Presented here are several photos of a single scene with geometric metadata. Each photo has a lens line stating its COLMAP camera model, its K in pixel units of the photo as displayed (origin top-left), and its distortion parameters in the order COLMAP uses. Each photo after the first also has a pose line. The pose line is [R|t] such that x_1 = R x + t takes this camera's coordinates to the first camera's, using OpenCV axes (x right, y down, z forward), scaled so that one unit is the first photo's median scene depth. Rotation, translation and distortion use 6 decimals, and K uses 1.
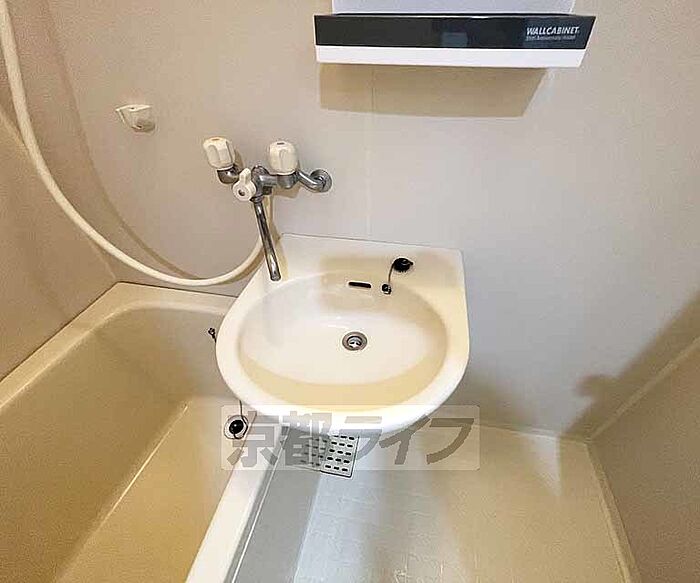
lens RADIAL K [[325.5, 0, 365.4], [0, 325.5, 293.0], [0, 0, 1]] dist [0.004880, 0.000222]
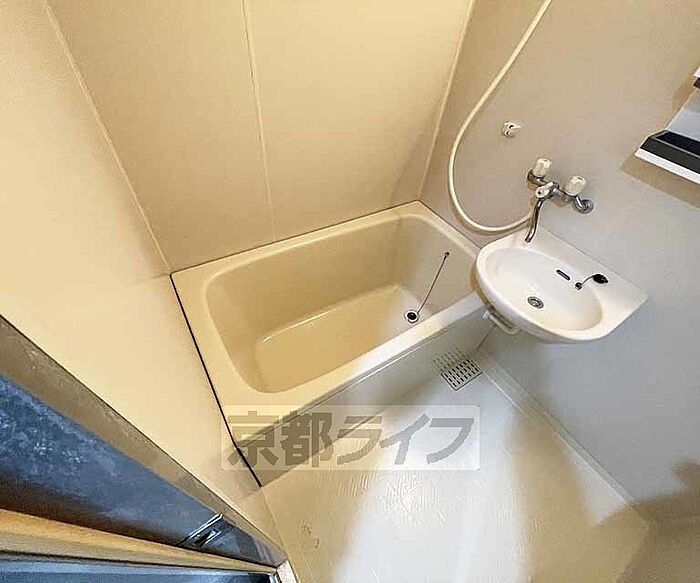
lens RADIAL K [[311.3, 0, 361.8], [0, 311.3, 292.3], [0, 0, 1]] dist [-0.001121, -0.000248]
pose [[0.691740, 0.584196, -0.424513, -0.003356], [-0.554872, 0.806205, 0.205306, 0.297969], [0.462183, 0.093532, 0.881838, -0.833051]]
